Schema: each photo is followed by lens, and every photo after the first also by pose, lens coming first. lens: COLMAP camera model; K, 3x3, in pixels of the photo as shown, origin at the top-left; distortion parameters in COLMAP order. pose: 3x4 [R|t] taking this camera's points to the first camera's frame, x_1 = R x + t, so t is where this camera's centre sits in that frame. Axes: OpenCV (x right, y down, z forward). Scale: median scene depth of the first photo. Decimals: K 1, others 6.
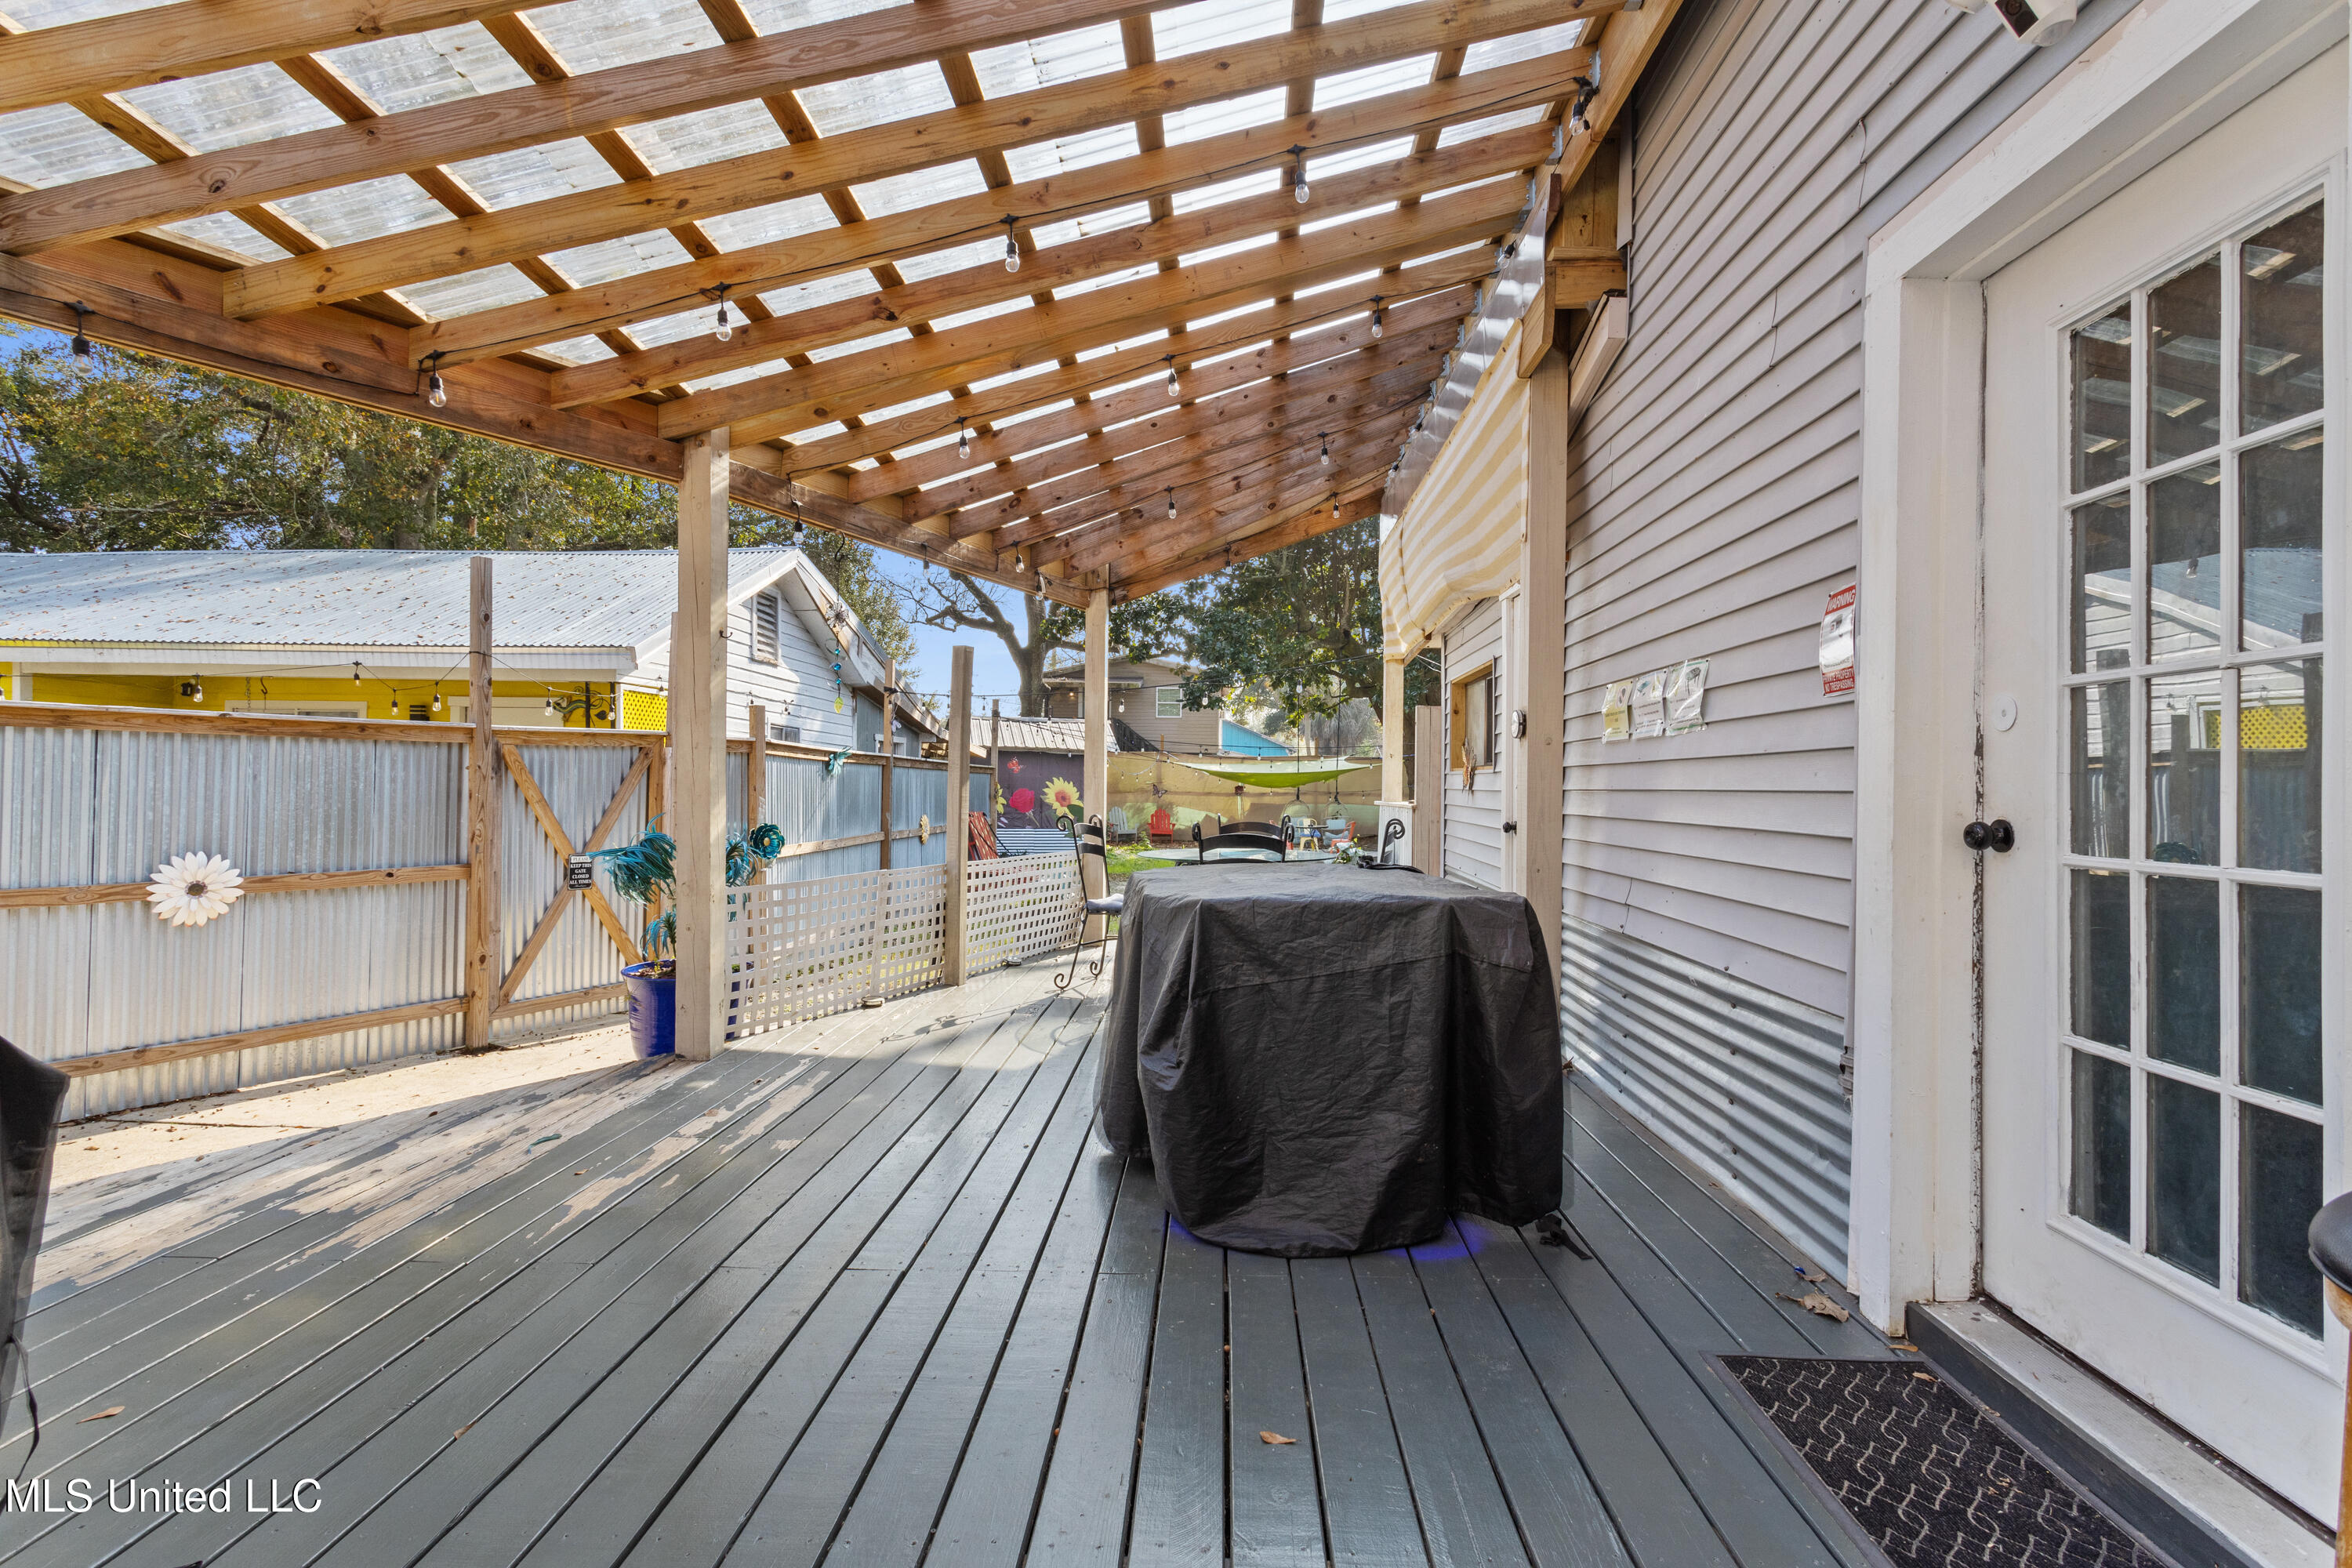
lens RADIAL K [[1135.4, 0, 1161.1], [0, 1135.4, 776.8], [0, 0, 1]] dist [-0.002196, 0.006006]
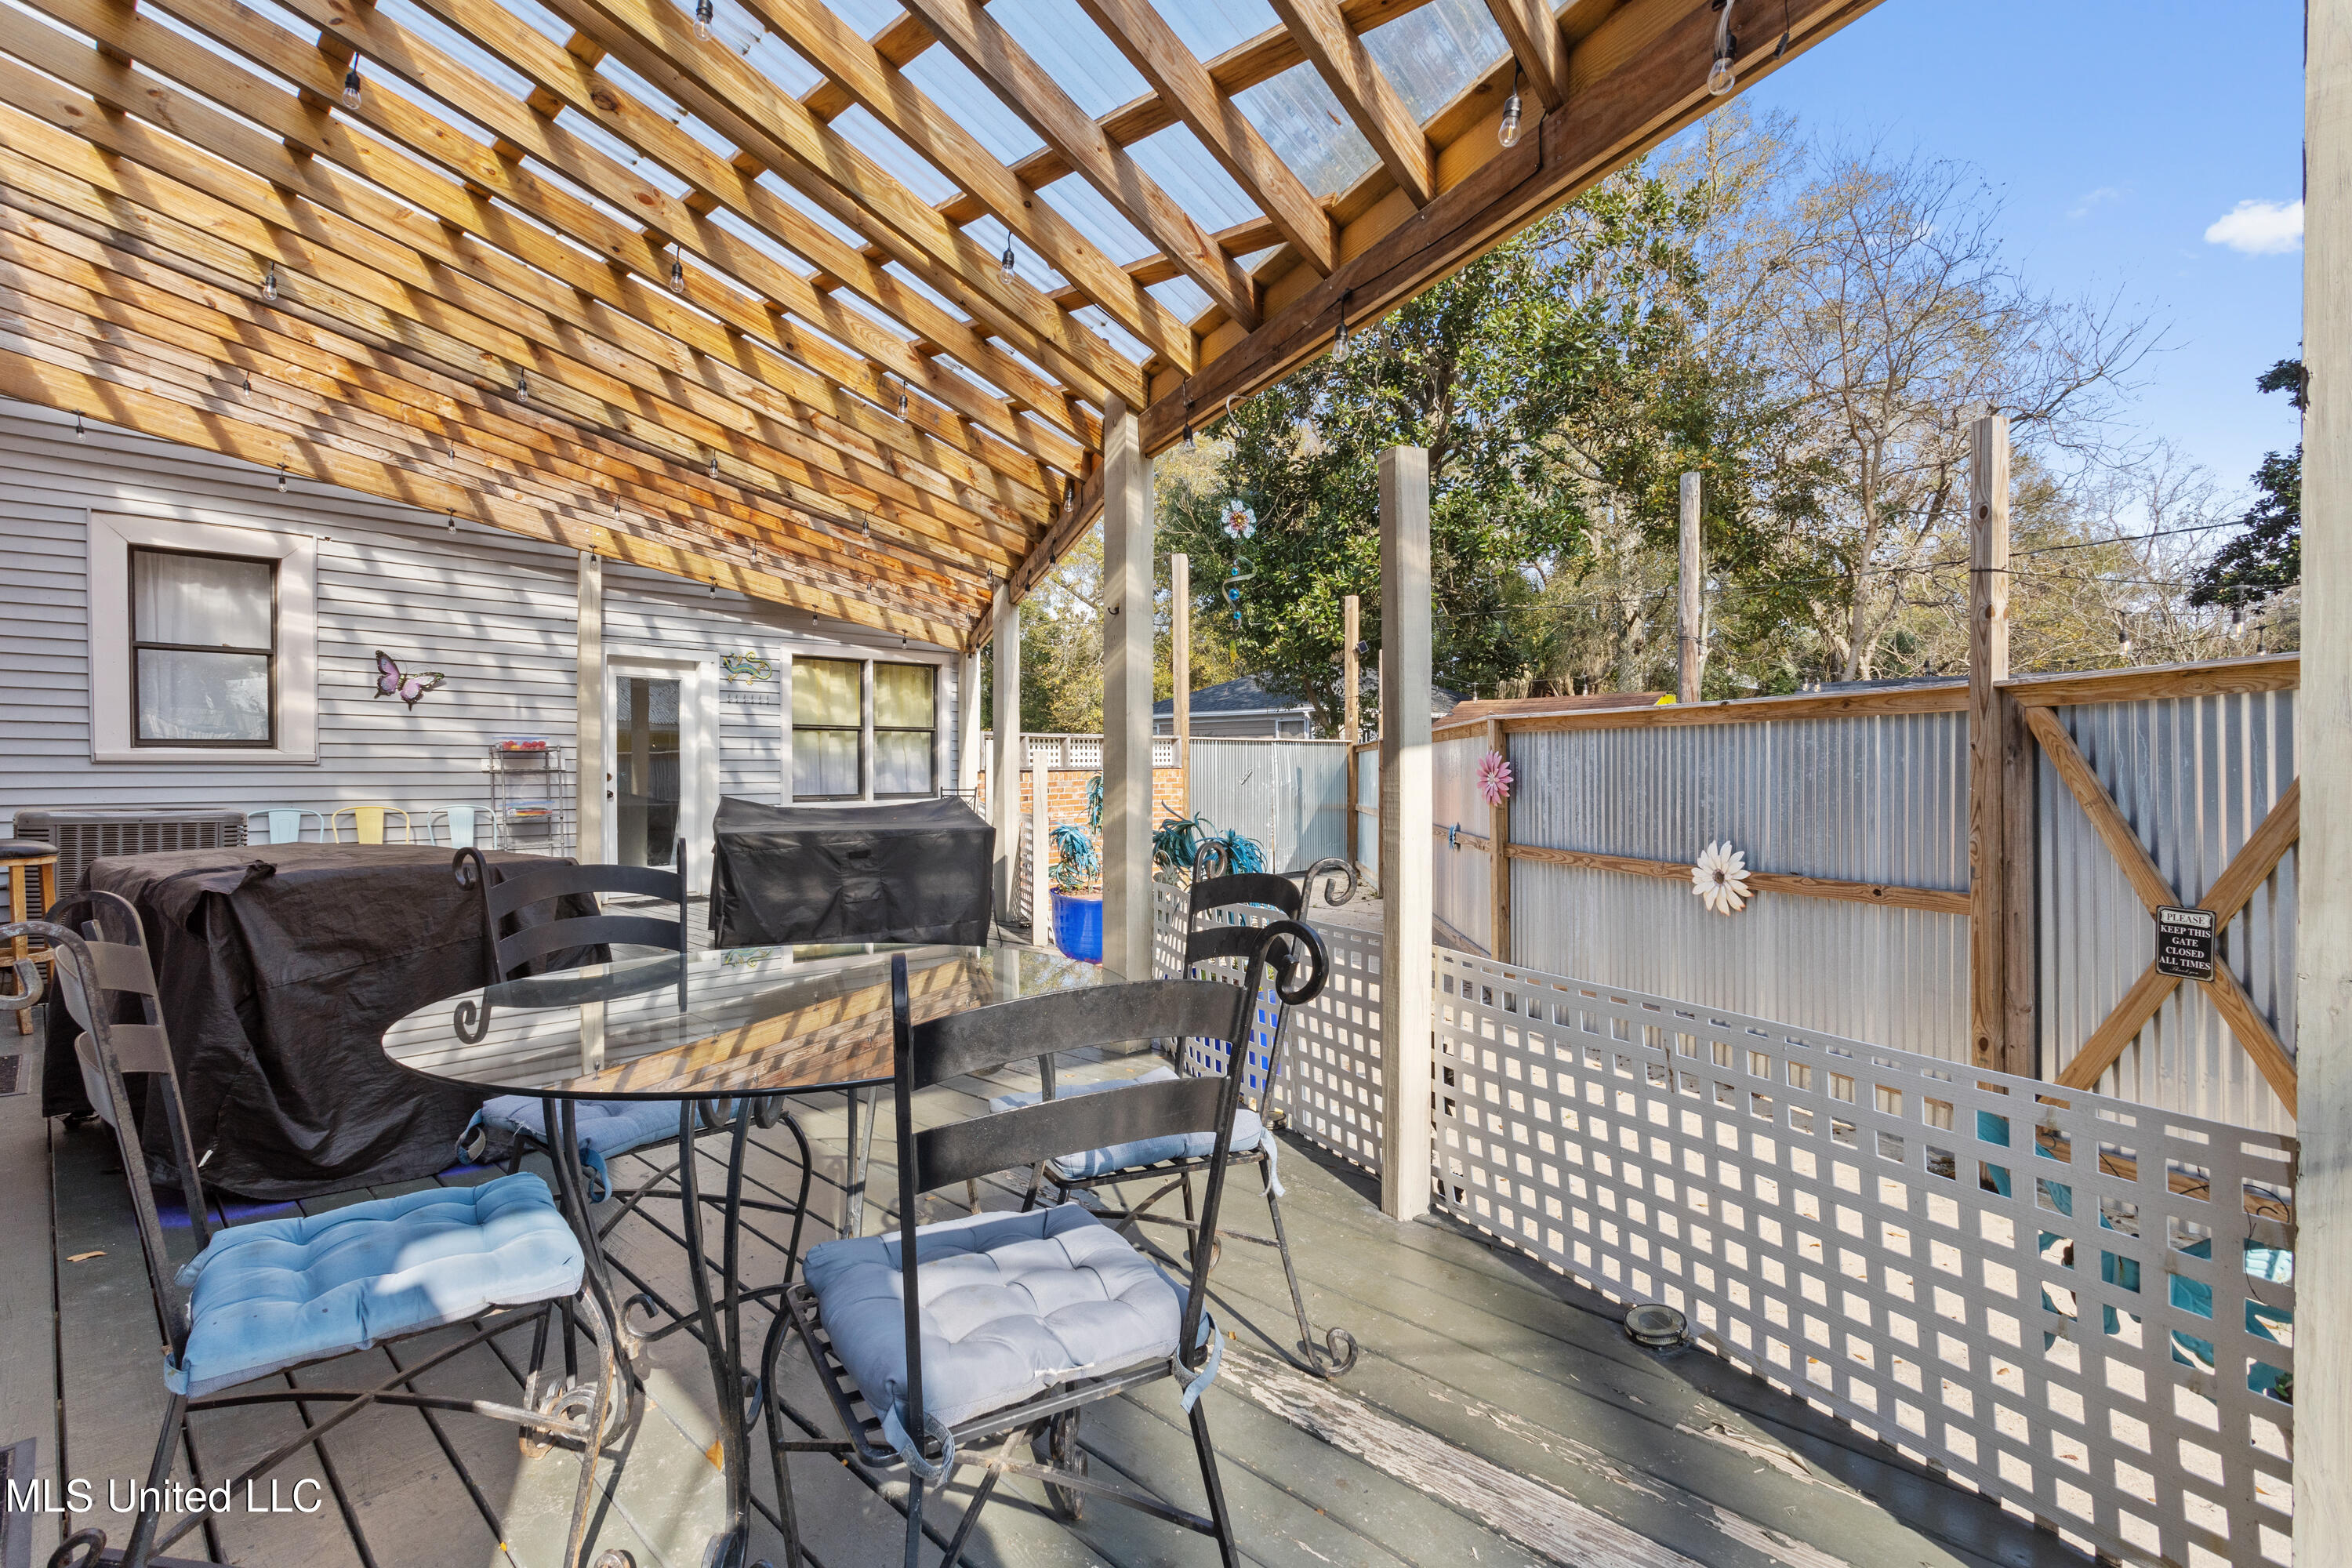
lens RADIAL K [[1135.4, 0, 1161.1], [0, 1135.4, 776.8], [0, 0, 1]] dist [-0.002196, 0.006006]
pose [[-0.671237, -0.001255, -0.741242, 0.191334], [0.000639, 0.999997, -0.002271, 0.010274], [0.741243, -0.001998, -0.671234, 1.079547]]
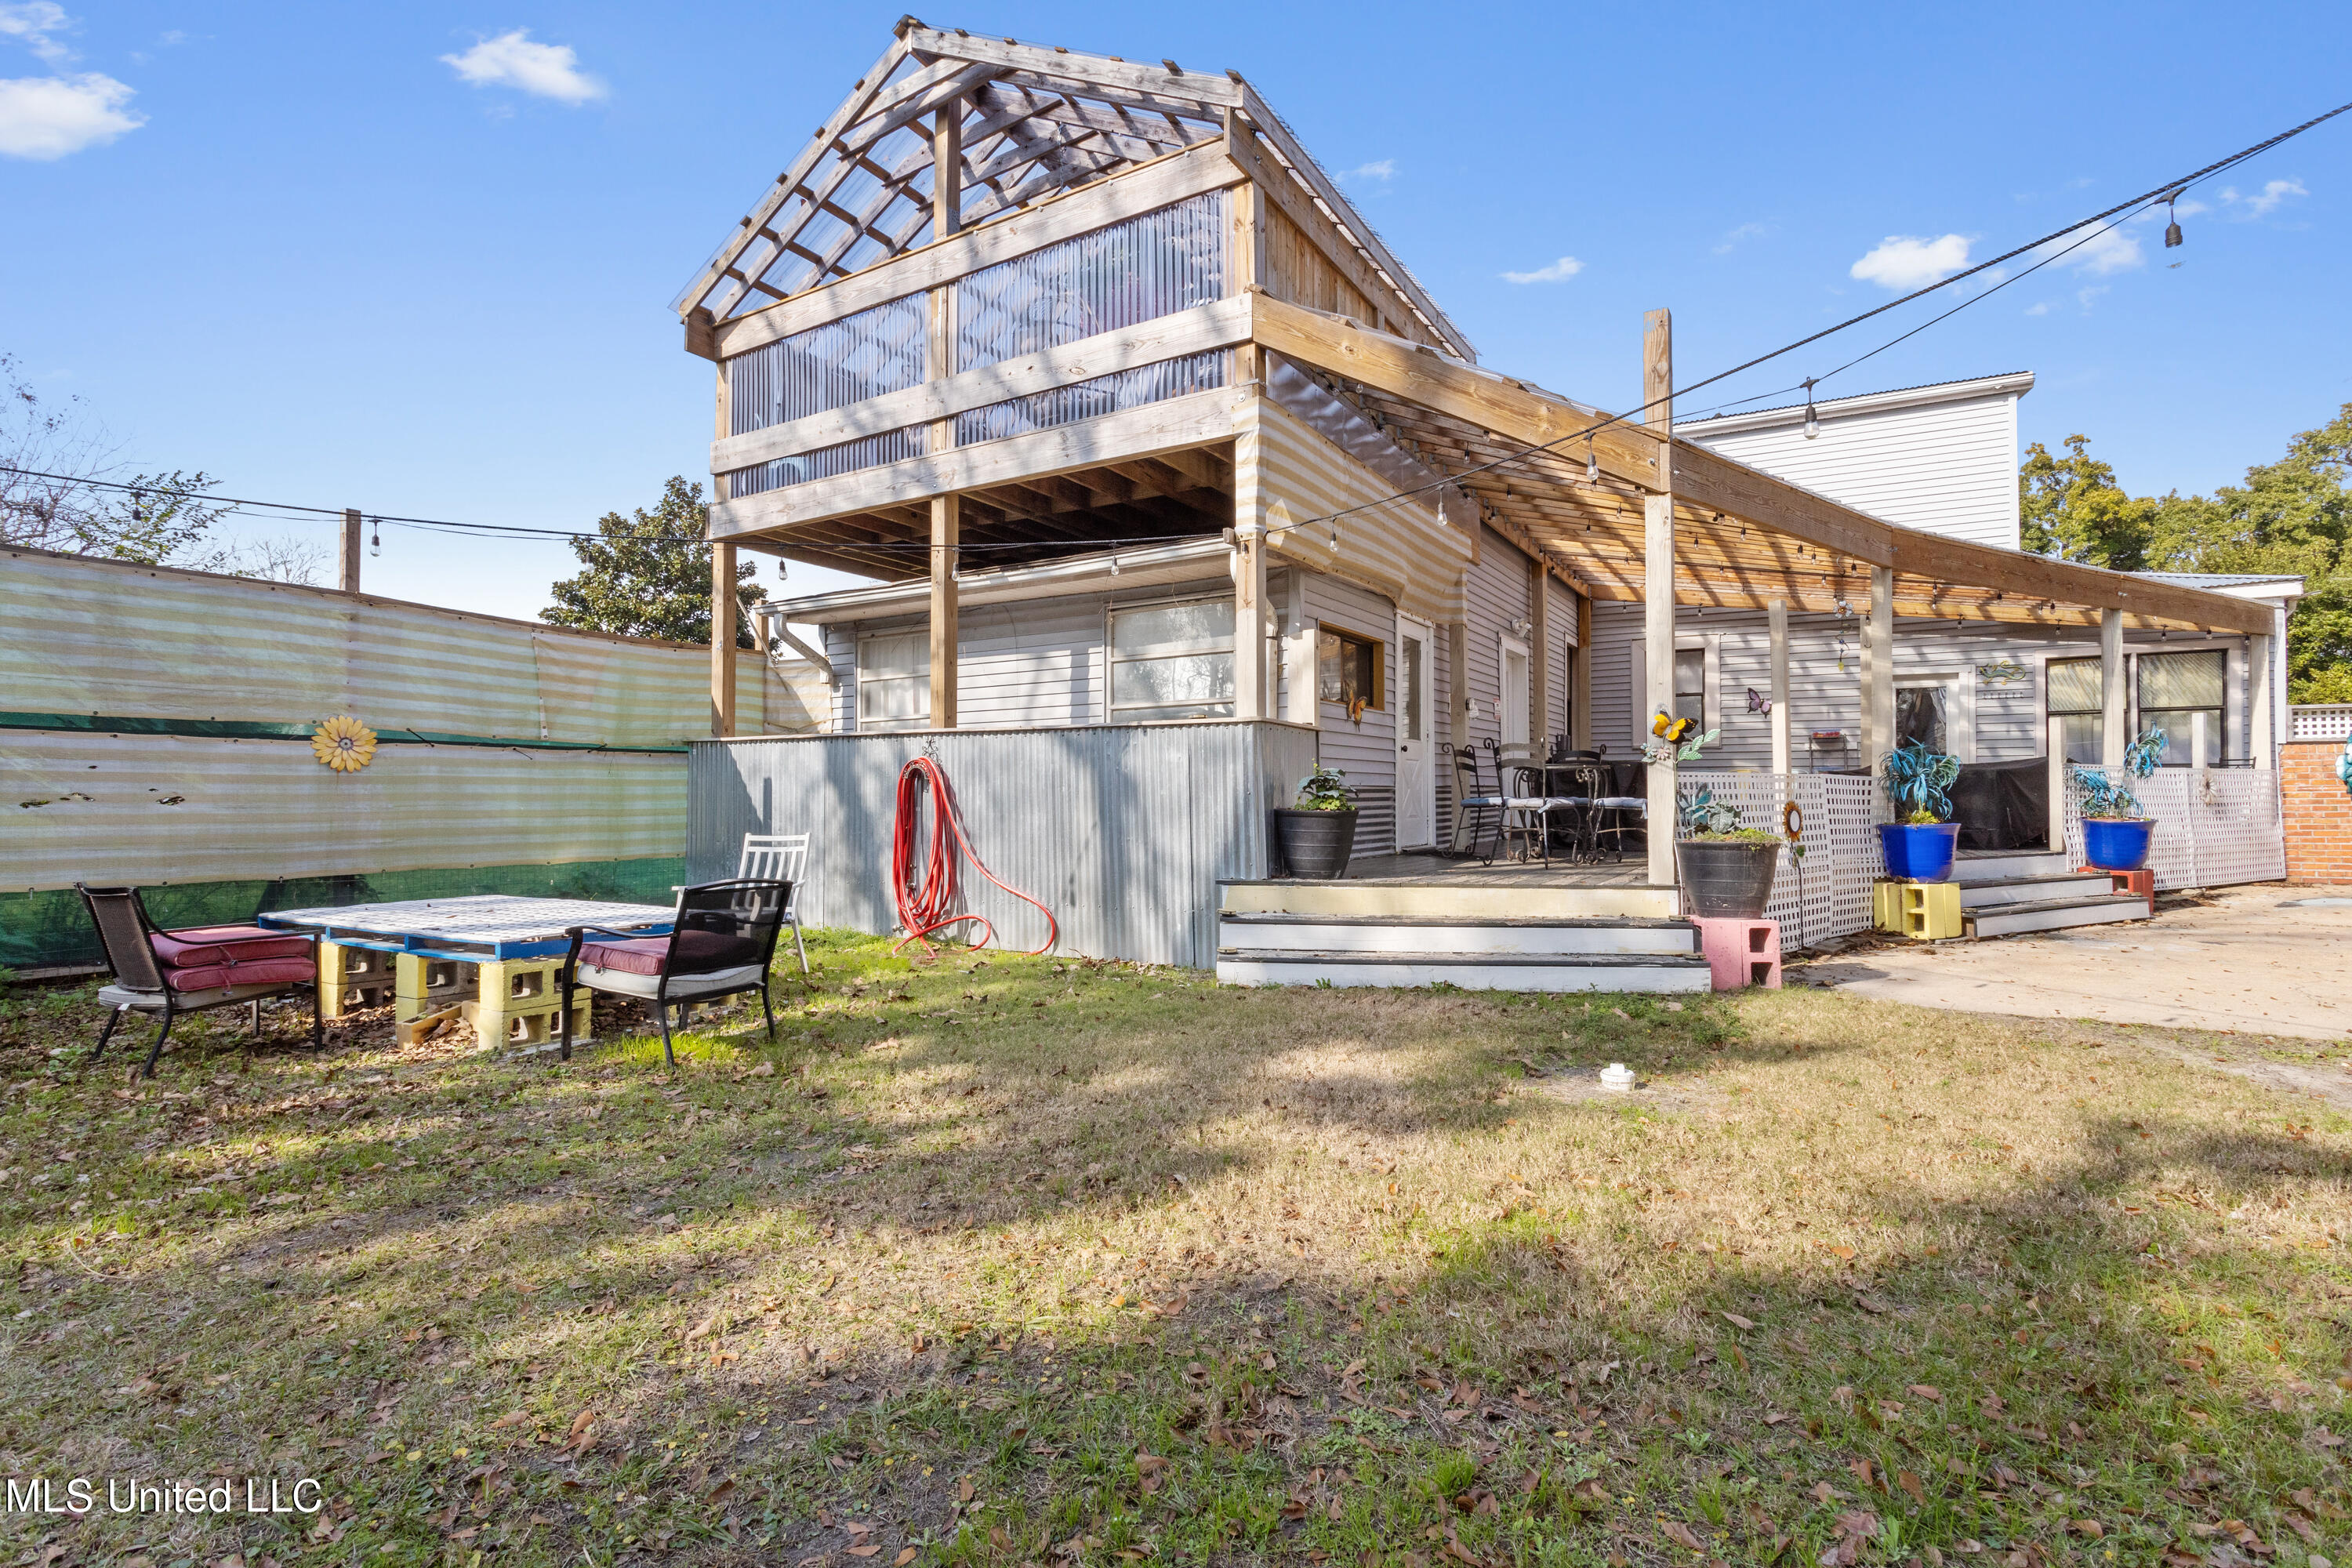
lens RADIAL K [[1135.4, 0, 1161.1], [0, 1135.4, 776.8], [0, 0, 1]] dist [-0.002196, 0.006006]
pose [[-0.880587, 0.000958, 0.473883, -0.129191], [-0.009110, 0.999779, -0.018949, 0.093527], [-0.473796, -0.021003, -0.880384, 2.069949]]
